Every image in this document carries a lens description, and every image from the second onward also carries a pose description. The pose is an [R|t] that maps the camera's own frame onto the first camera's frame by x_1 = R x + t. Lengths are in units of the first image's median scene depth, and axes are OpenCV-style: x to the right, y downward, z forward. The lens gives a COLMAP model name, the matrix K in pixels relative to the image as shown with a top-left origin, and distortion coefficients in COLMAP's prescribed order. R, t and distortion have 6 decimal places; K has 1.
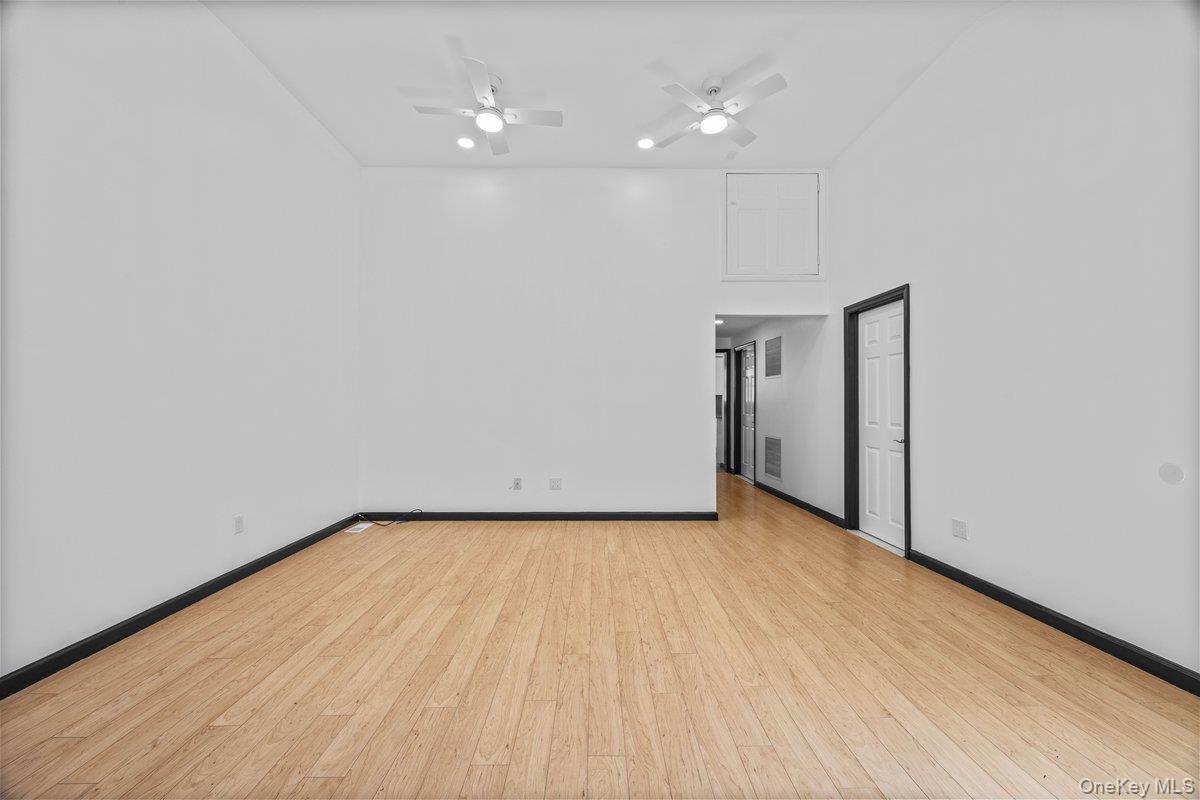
lens RADIAL K [[458.1, 0, 597.8], [0, 458.1, 399.1], [0, 0, 1]] dist [-0.000816, 0.000062]
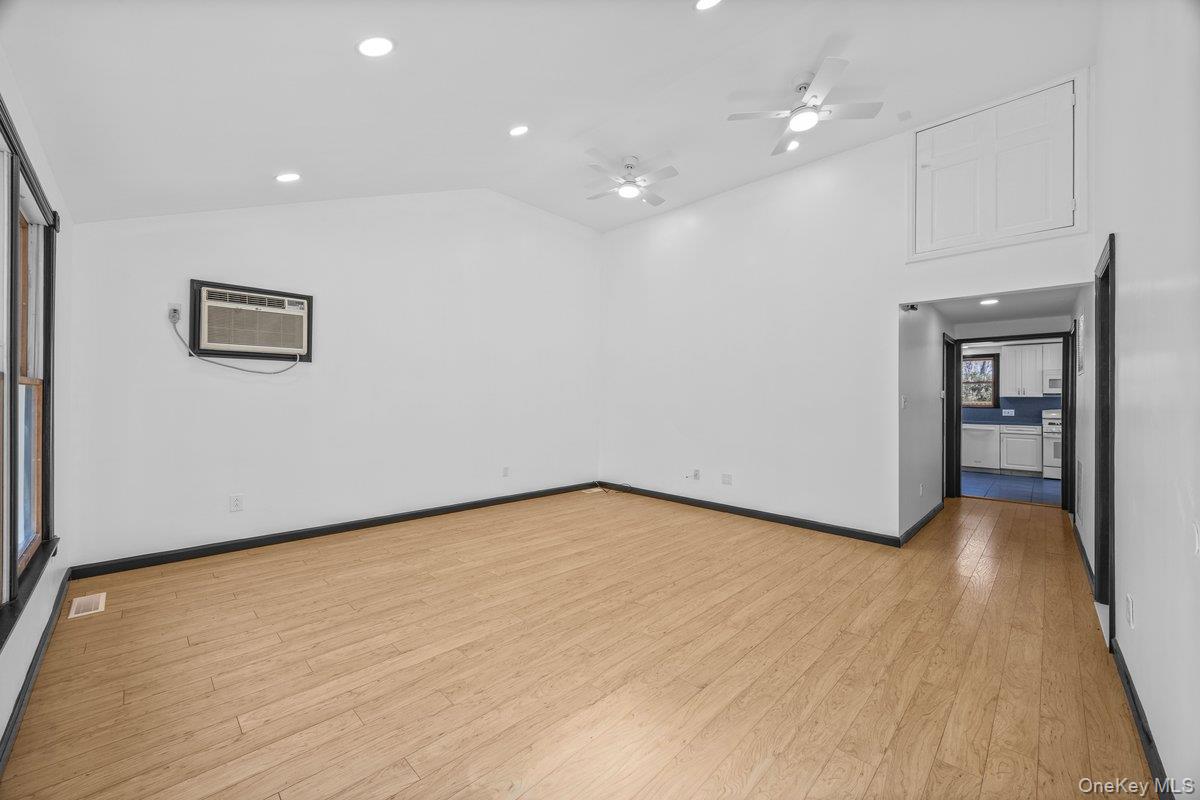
lens RADIAL K [[458.1, 0, 597.8], [0, 458.1, 399.1], [0, 0, 1]] dist [-0.000816, 0.000062]
pose [[0.706391, 0.008471, -0.707772, 0.839461], [-0.007221, 0.999963, 0.004761, -0.017503], [0.707785, 0.001748, 0.706425, 0.011531]]
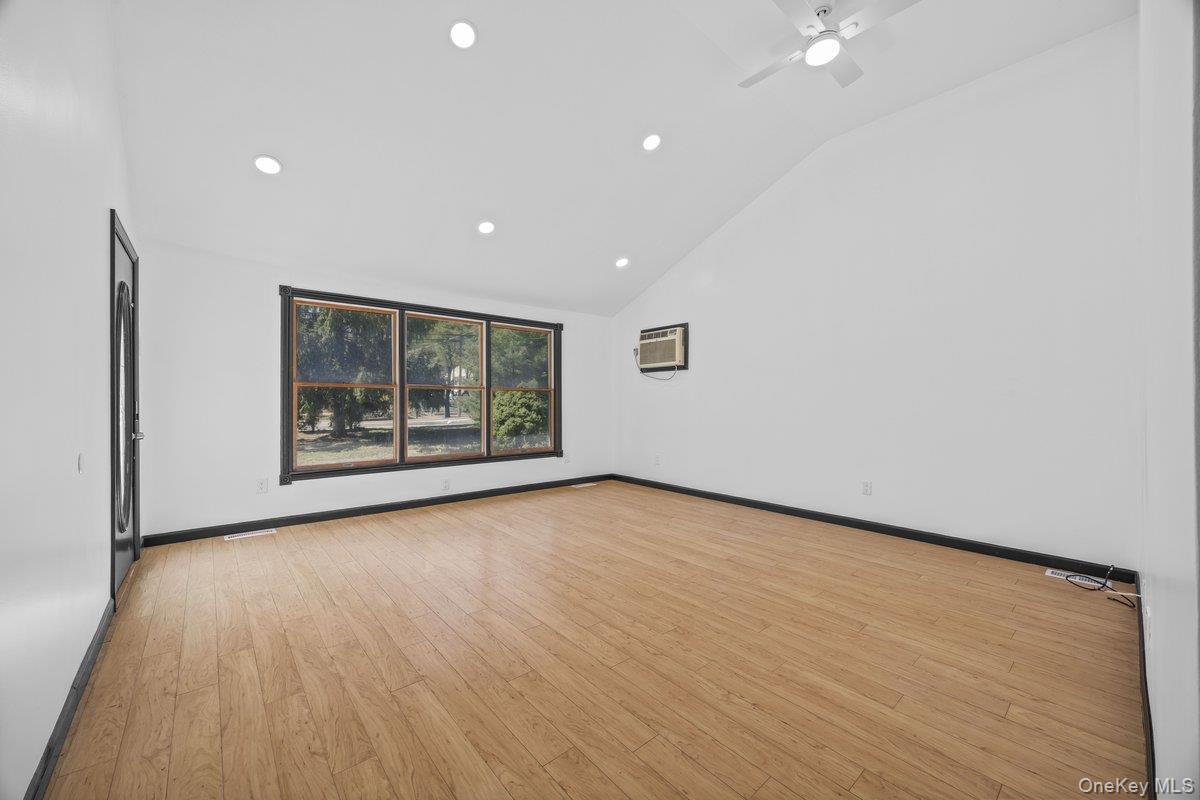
lens RADIAL K [[459.1, 0, 600.2], [0, 459.1, 404.2], [0, 0, 1]] dist [-0.001102, -0.000154]
pose [[-0.762467, 0.003845, -0.647016, 0.784350], [0.003897, 0.999991, 0.001351, 0.031709], [0.647016, -0.001491, -0.762475, 1.798538]]
